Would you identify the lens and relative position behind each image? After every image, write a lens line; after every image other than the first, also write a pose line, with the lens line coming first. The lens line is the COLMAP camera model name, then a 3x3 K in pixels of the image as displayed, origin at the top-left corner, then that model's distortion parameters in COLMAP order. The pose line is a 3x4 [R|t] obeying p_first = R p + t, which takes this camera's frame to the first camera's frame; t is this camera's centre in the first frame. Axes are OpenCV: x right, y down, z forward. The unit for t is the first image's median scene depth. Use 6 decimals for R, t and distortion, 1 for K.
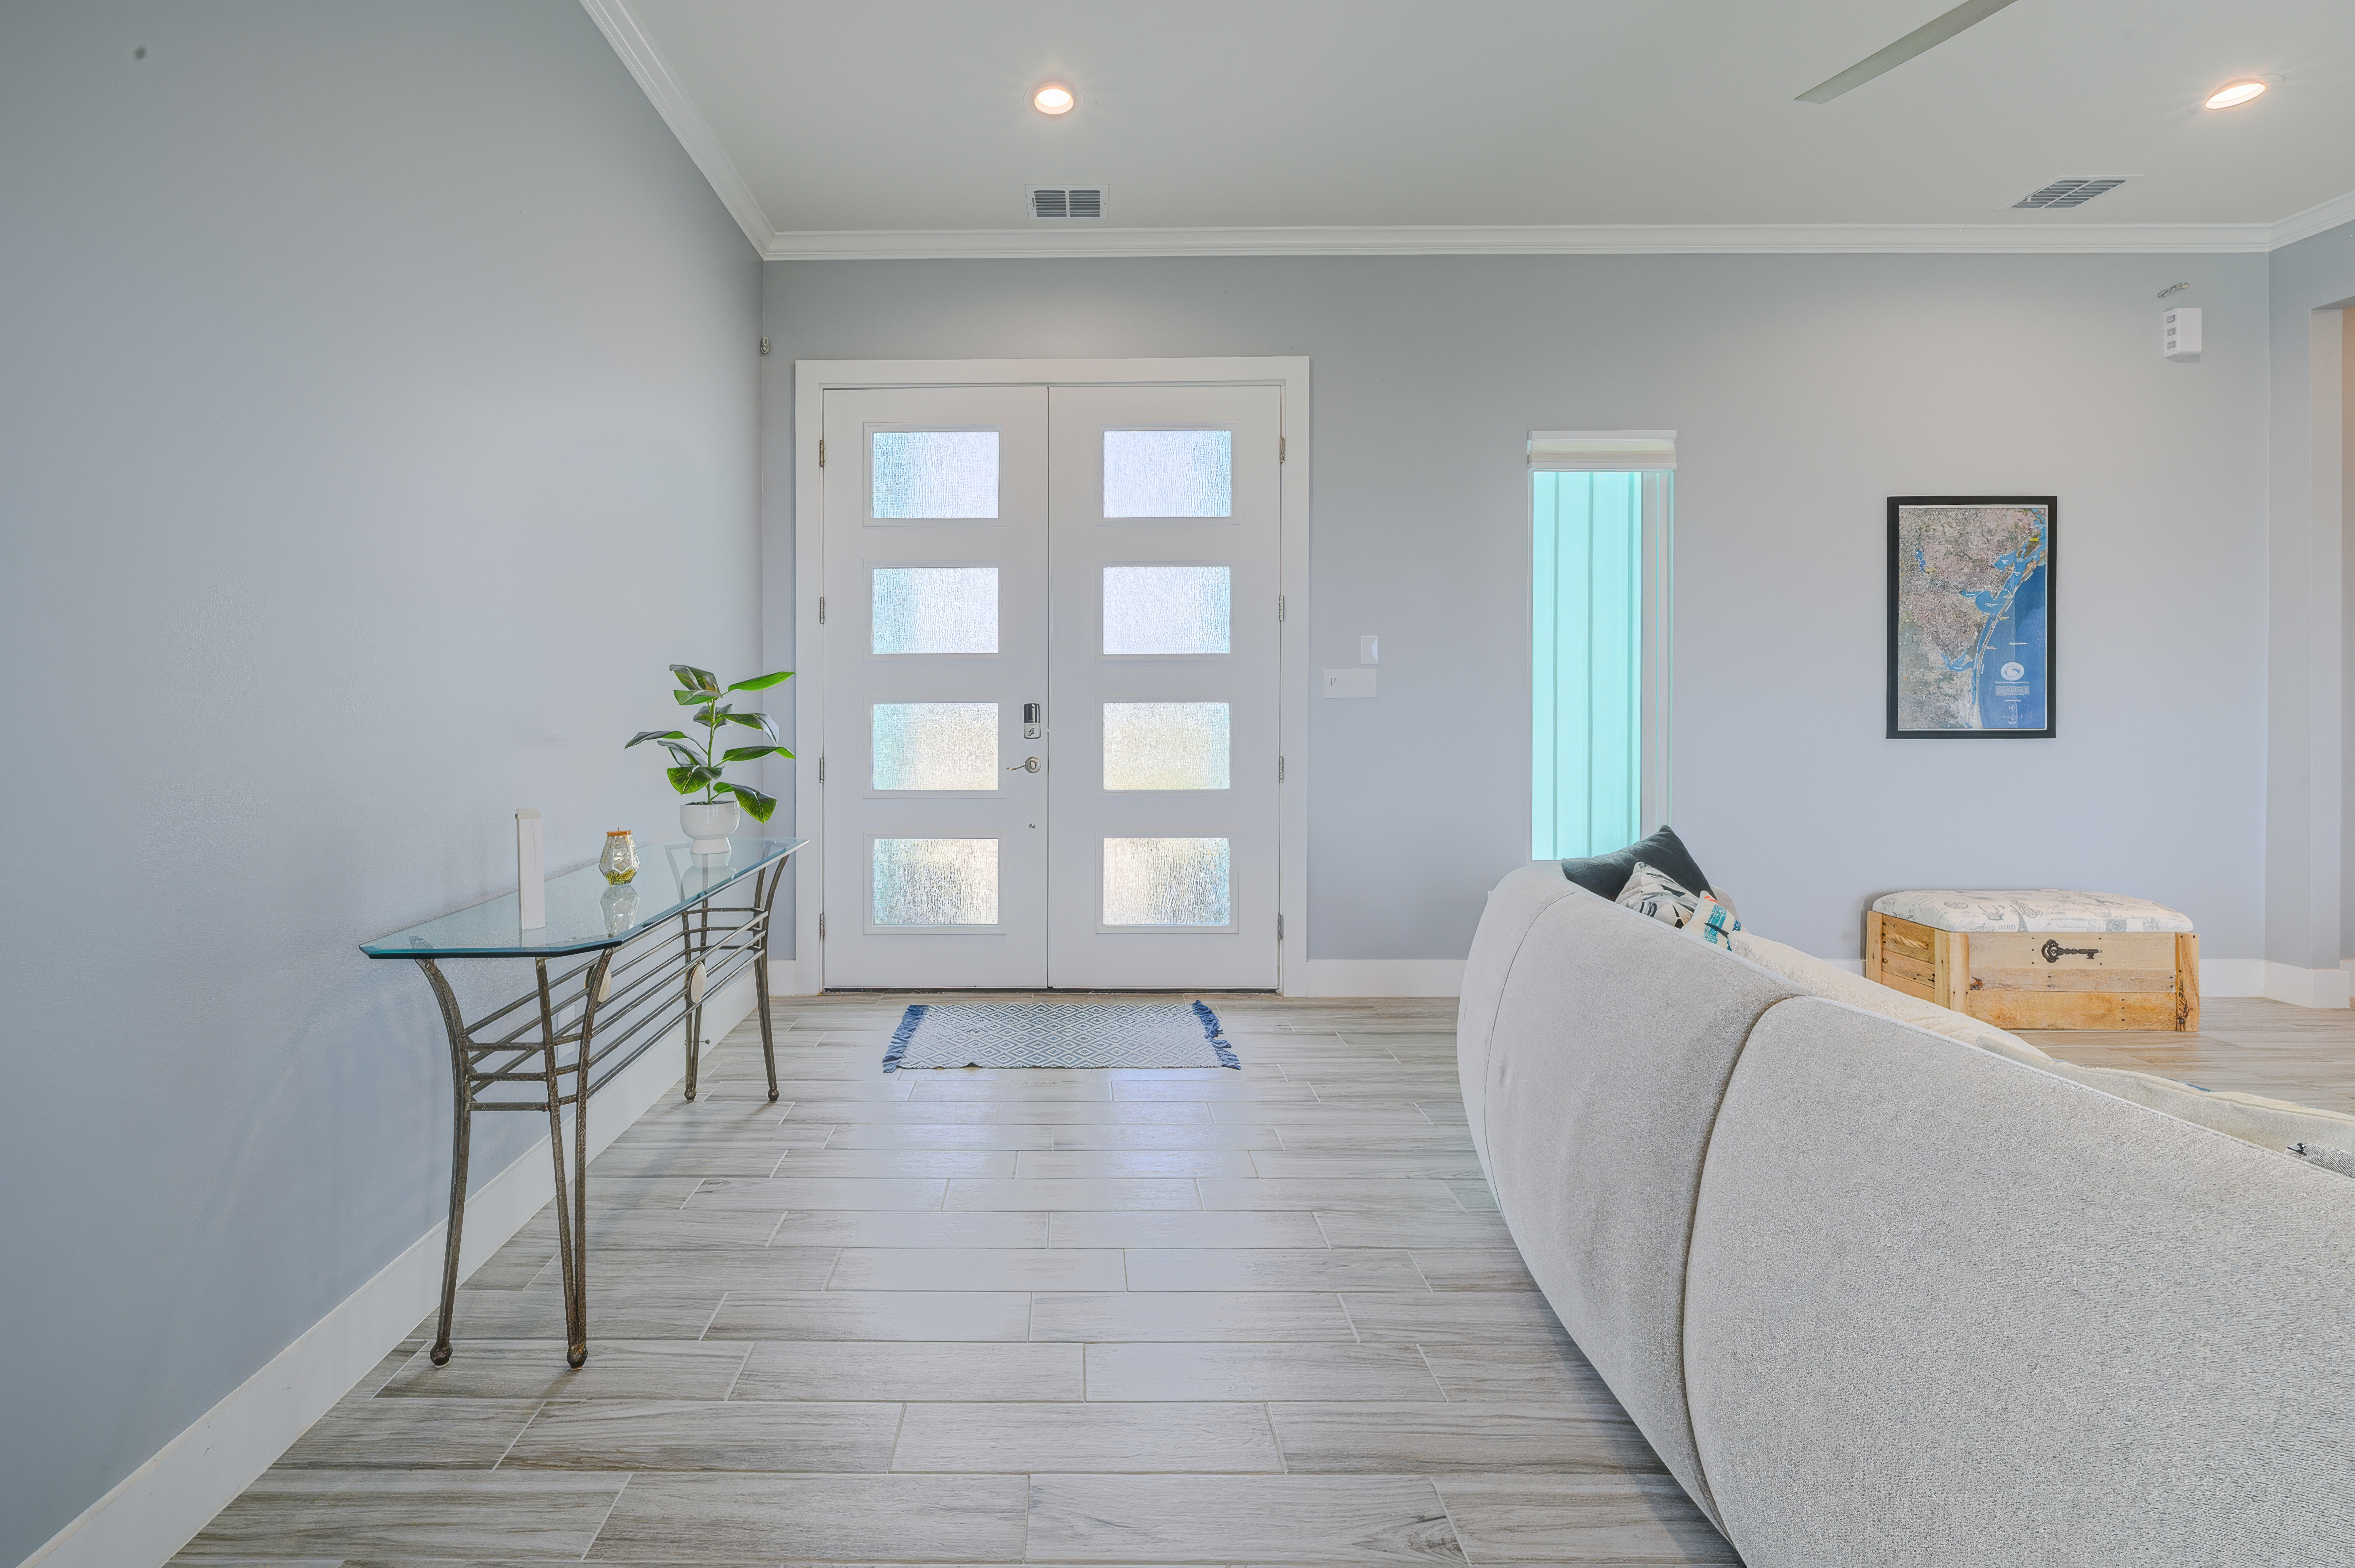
lens RADIAL K [[934.4, 0, 1229.4], [0, 934.4, 699.8], [0, 0, 1]] dist [-0.003471, 0.000203]
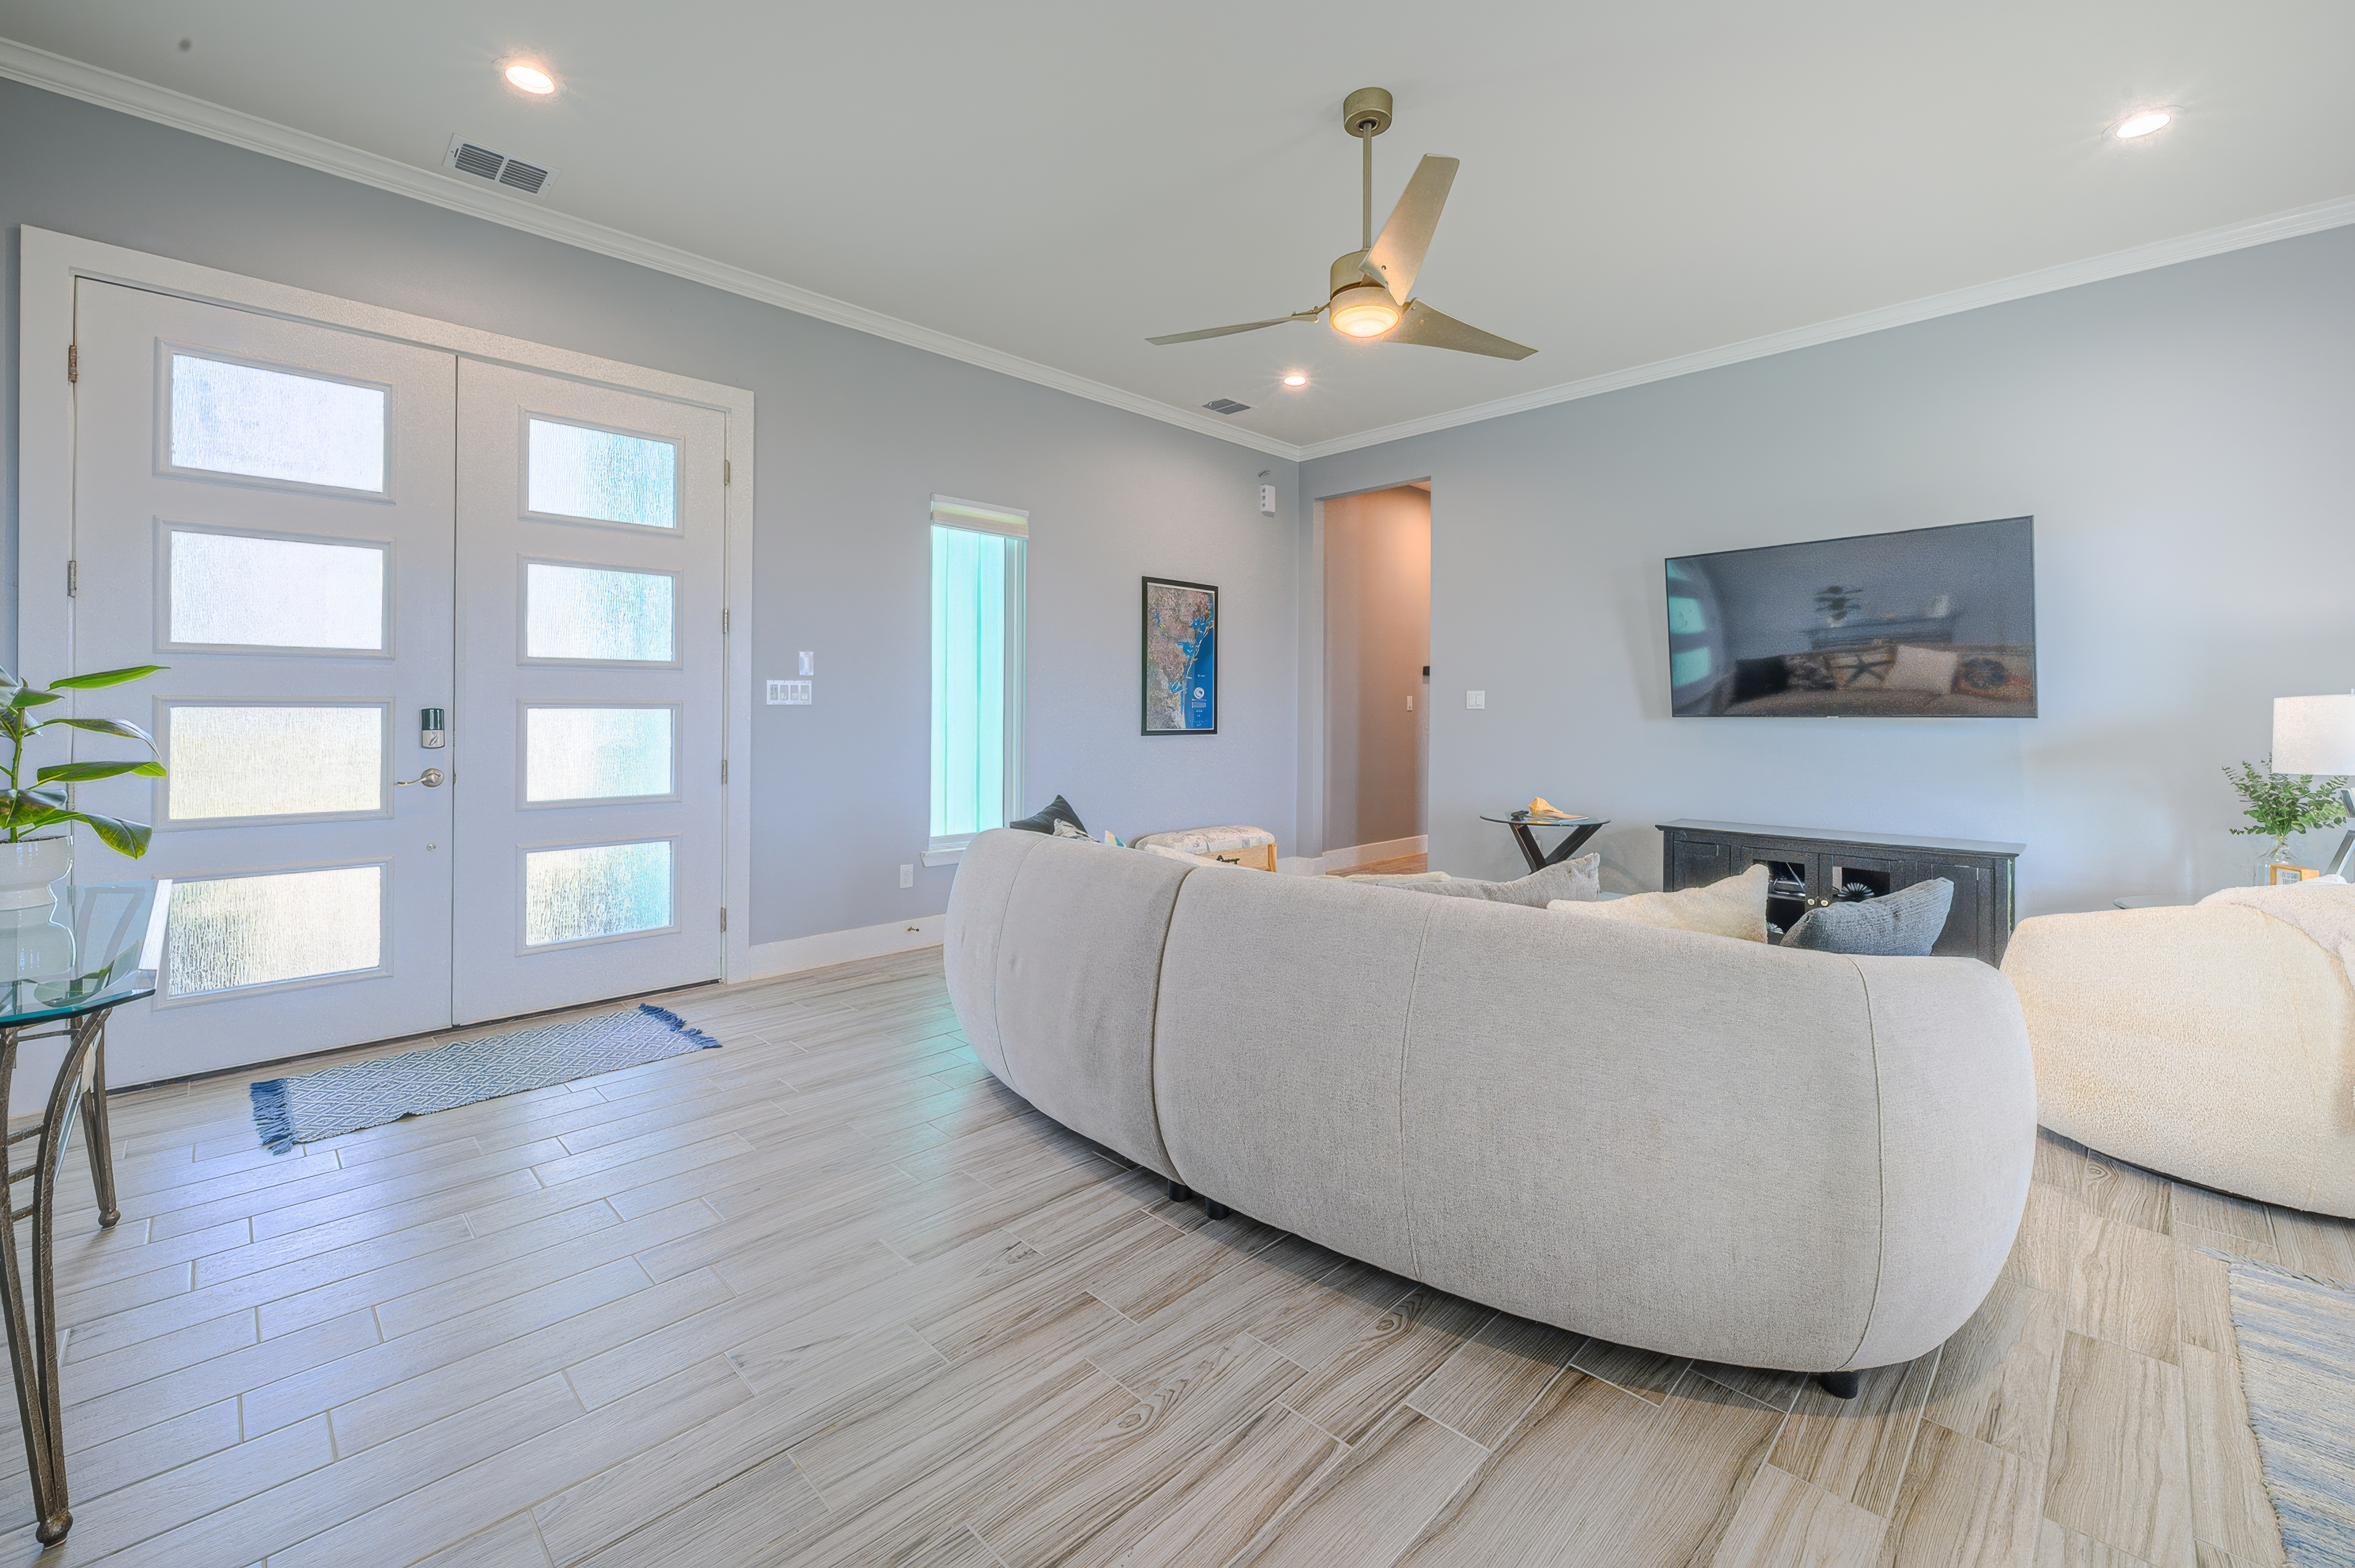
lens RADIAL K [[934.4, 0, 1229.4], [0, 934.4, 699.8], [0, 0, 1]] dist [-0.003471, 0.000203]
pose [[0.681037, 0.013540, 0.732123, -0.336928], [-0.005508, 0.999895, -0.013368, 0.003144], [-0.732228, 0.005072, 0.681041, -0.150221]]
